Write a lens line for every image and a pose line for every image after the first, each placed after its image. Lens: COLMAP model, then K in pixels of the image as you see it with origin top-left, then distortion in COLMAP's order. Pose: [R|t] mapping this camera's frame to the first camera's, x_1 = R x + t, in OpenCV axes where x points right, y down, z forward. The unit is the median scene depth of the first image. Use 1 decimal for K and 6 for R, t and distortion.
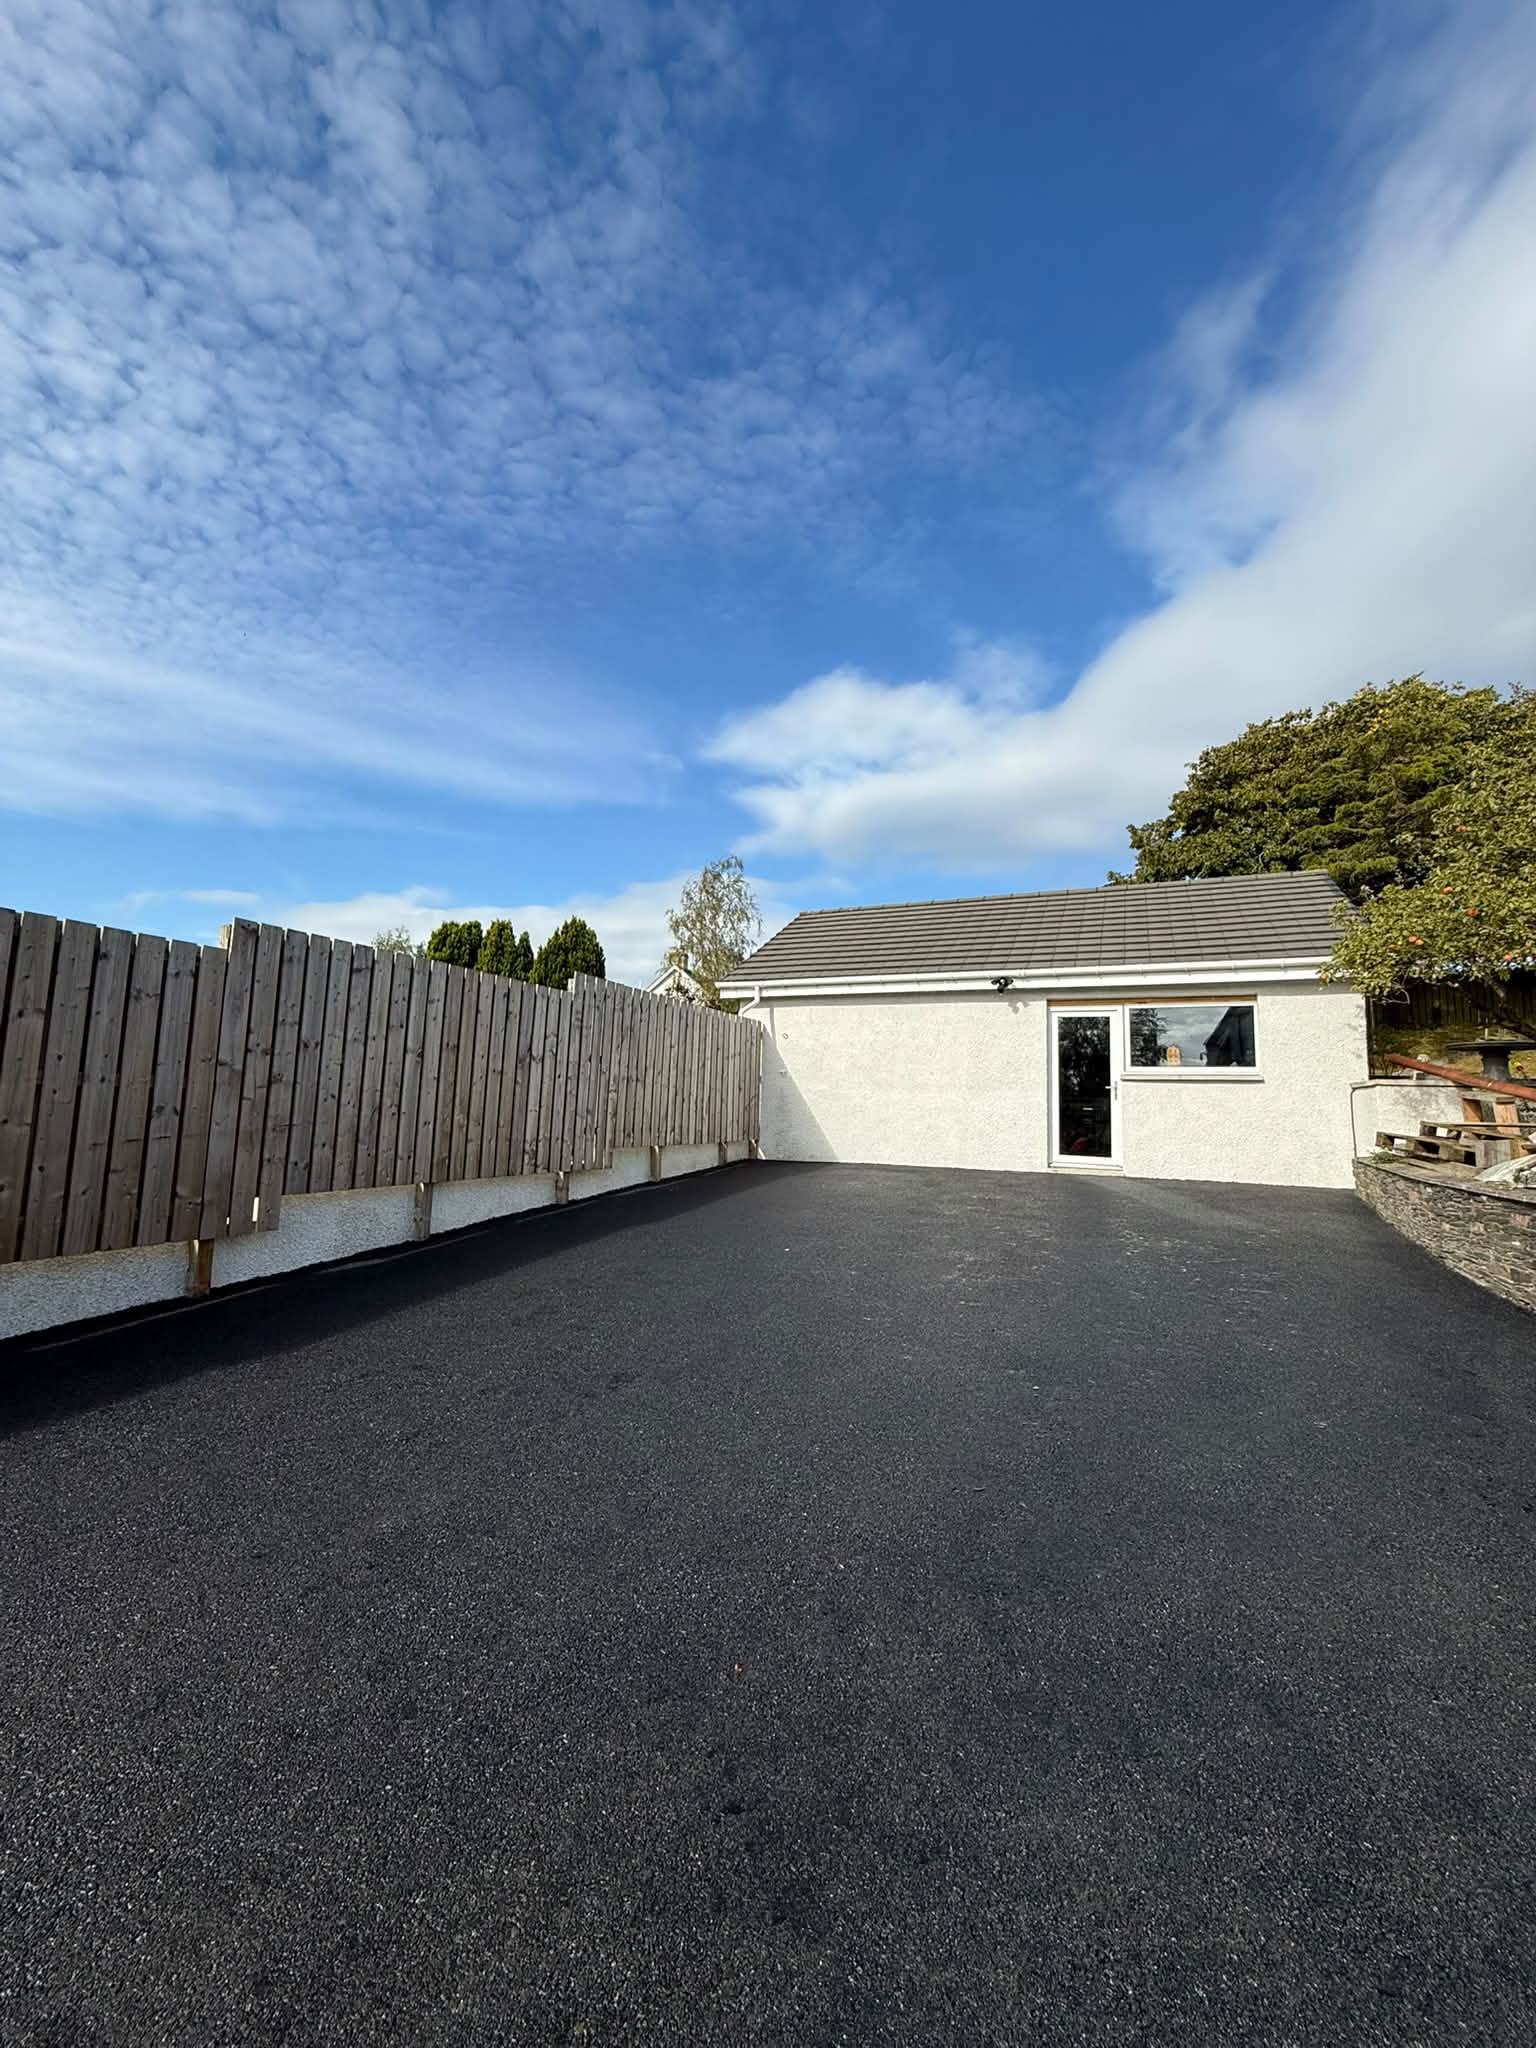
lens RADIAL K [[813.6, 0, 774.0], [0, 813.6, 1016.9], [0, 0, 1]] dist [-0.000111, -0.000868]
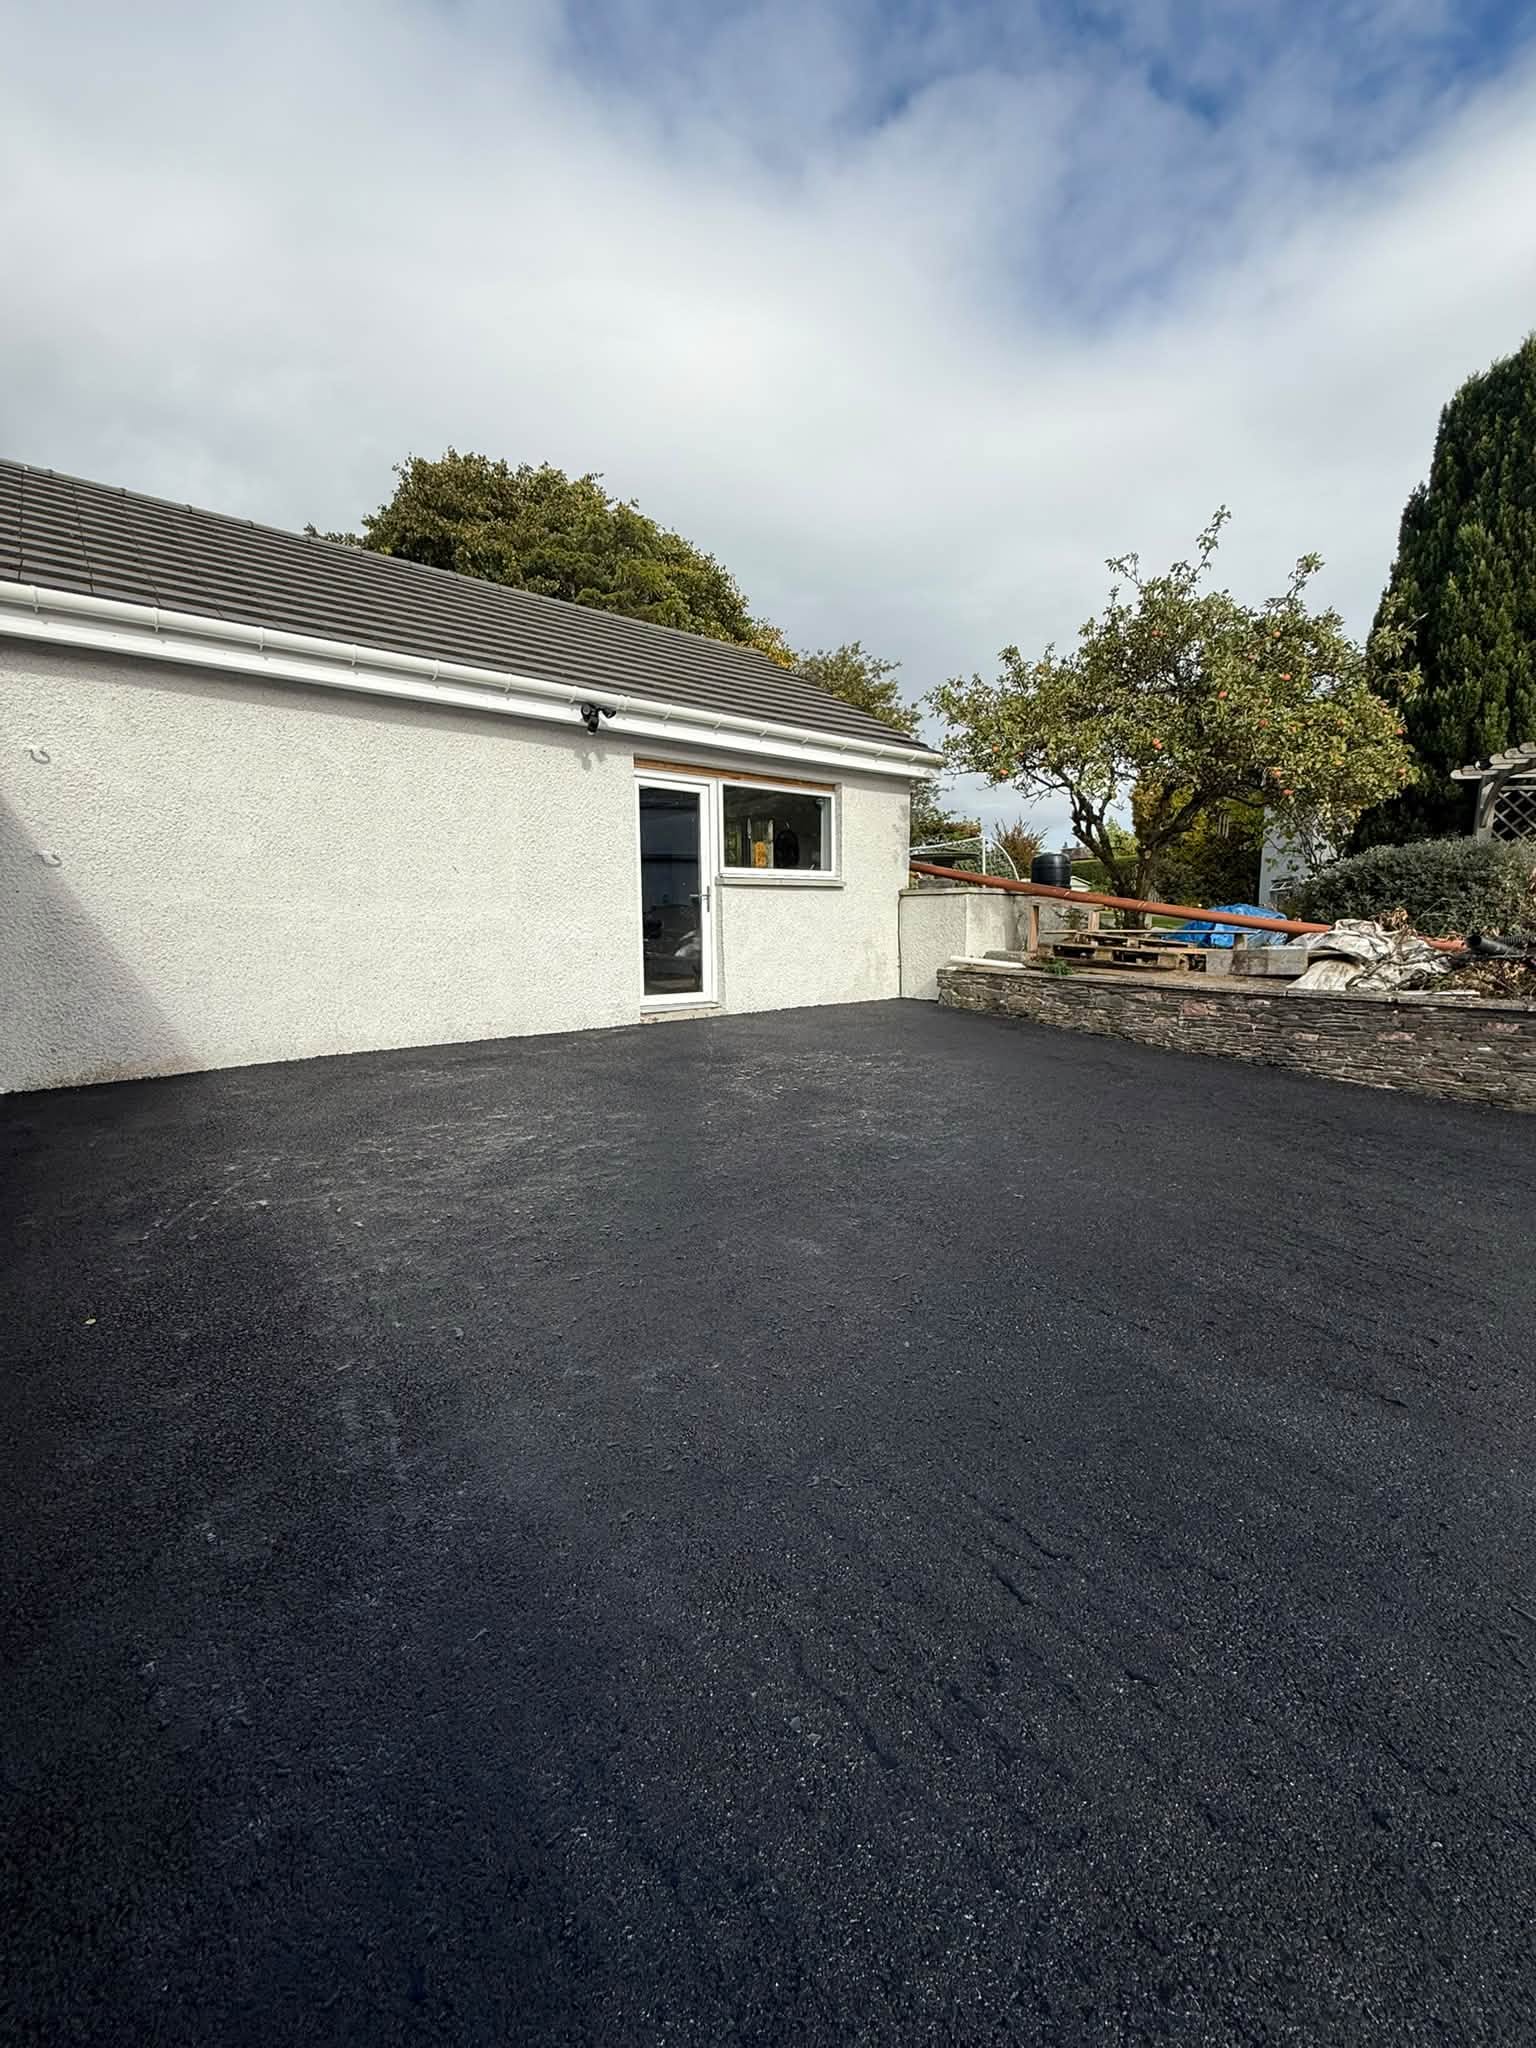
lens RADIAL K [[813.6, 0, 768.8], [0, 813.6, 1018.5], [0, 0, 1]] dist [-0.000111, -0.000868]
pose [[0.453052, -0.140181, 0.880394, -0.207651], [-0.081490, 0.976913, 0.197484, 0.046809], [-0.887752, -0.161214, 0.431169, 0.624365]]
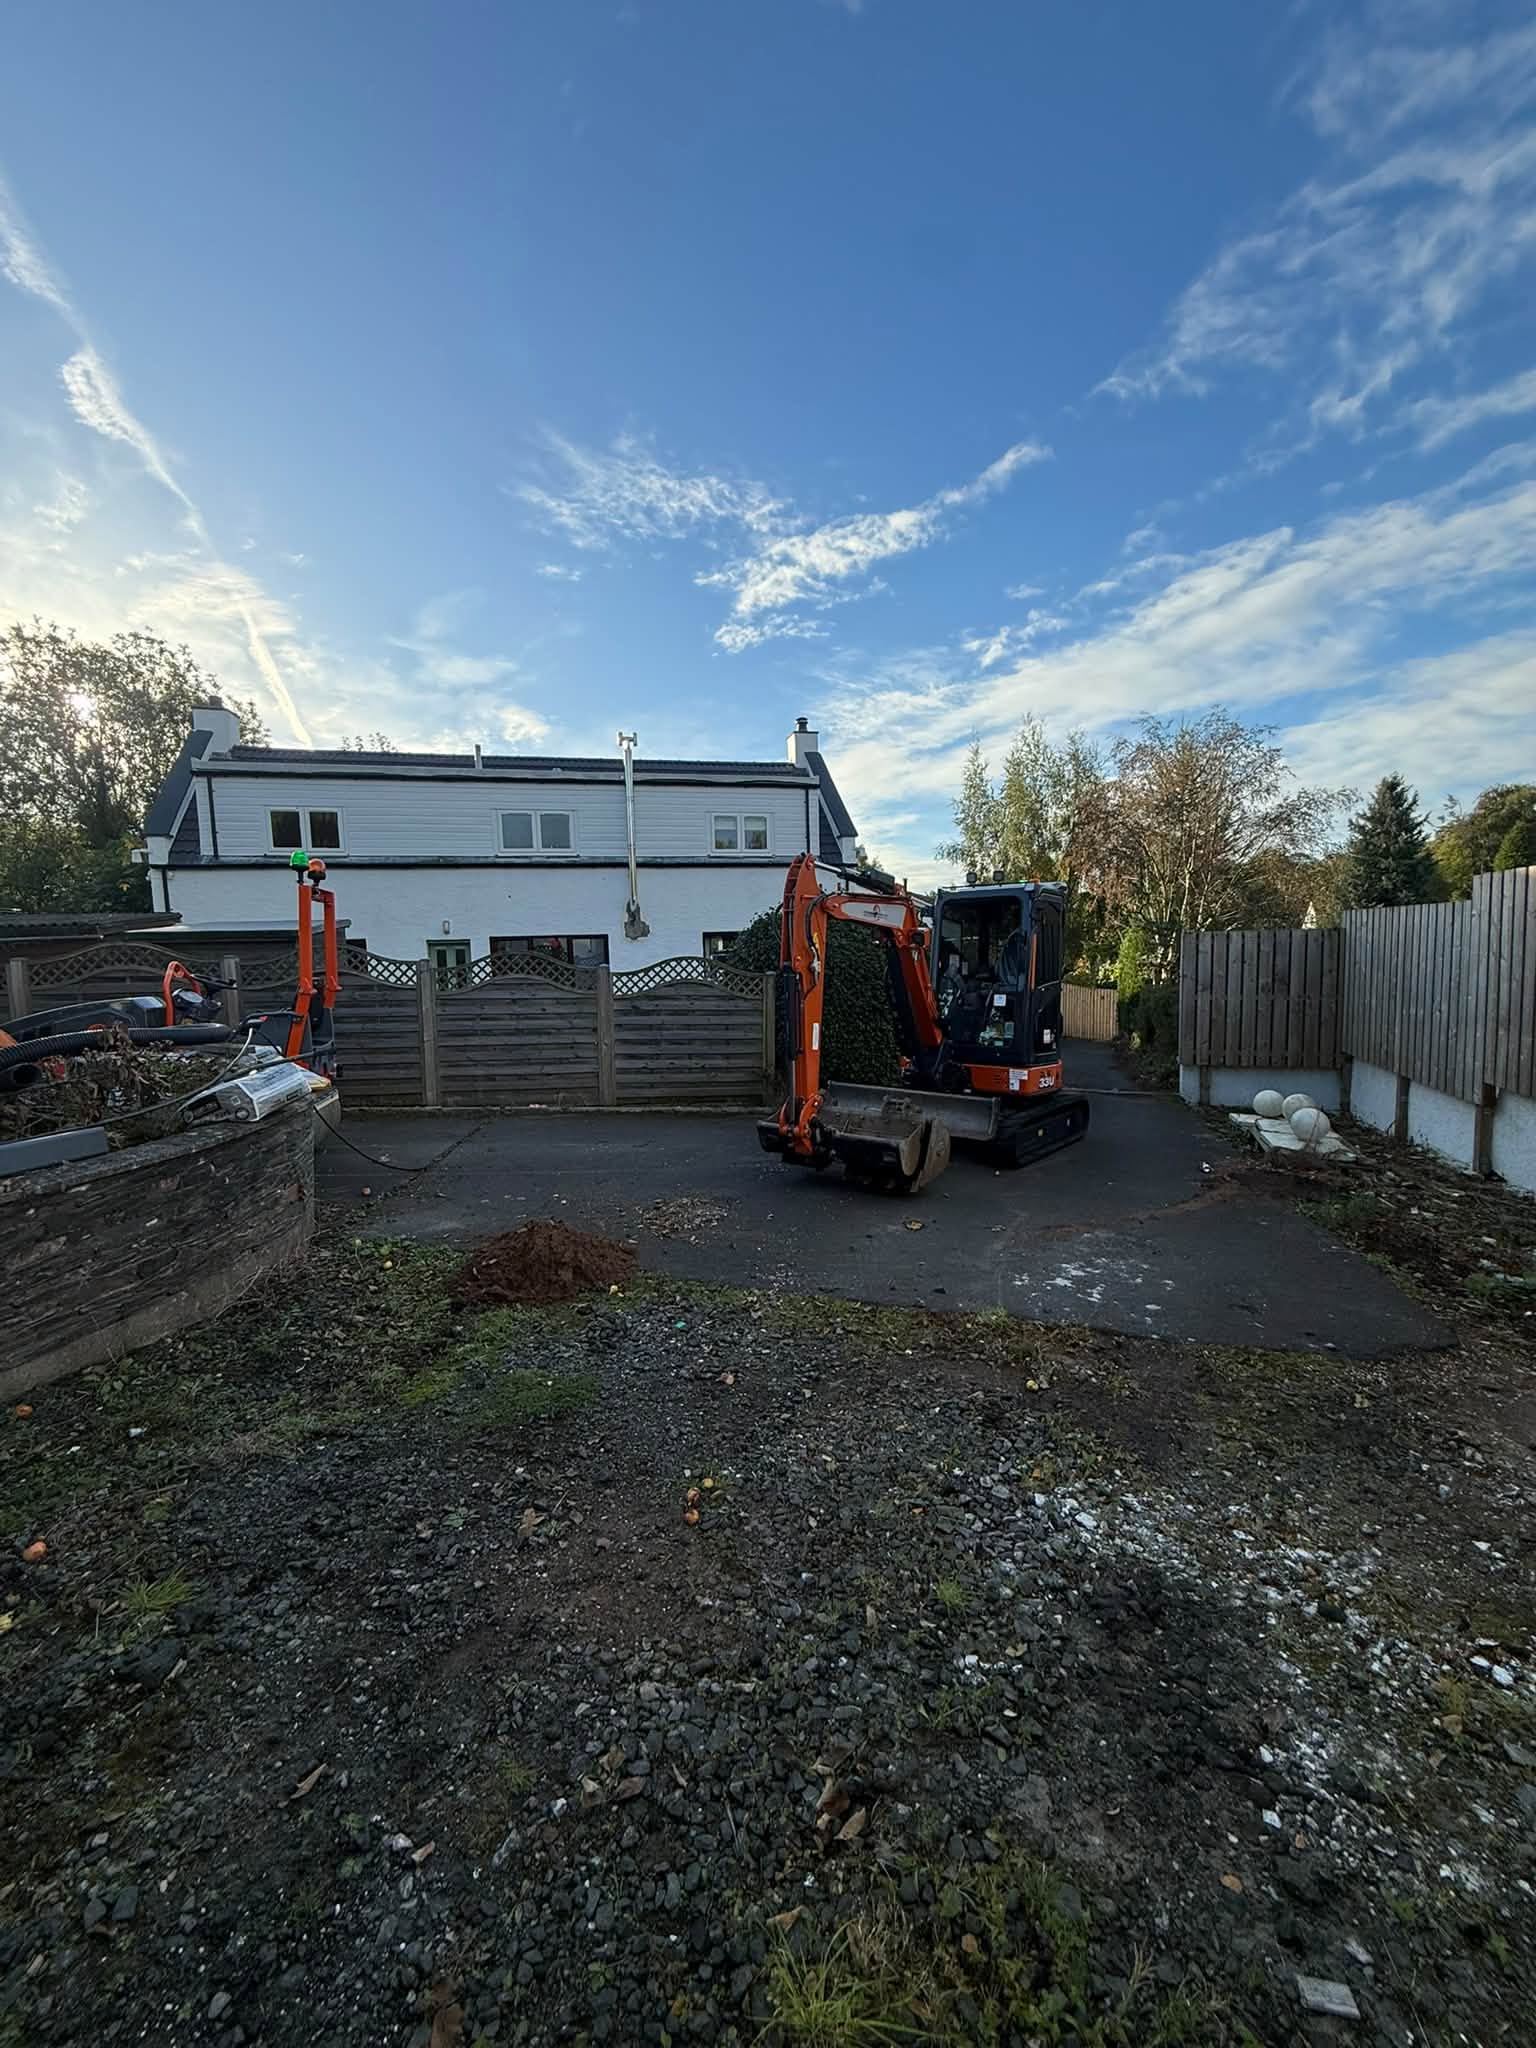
lens RADIAL K [[813.6, 0, 771.0], [0, 813.6, 1016.7], [0, 0, 1]] dist [-0.000111, -0.000868]
pose [[-0.995225, 0.007446, -0.097324, 0.190639], [0.010021, 0.999612, -0.025995, 0.052818], [0.097092, -0.026846, -0.994913, 0.808655]]
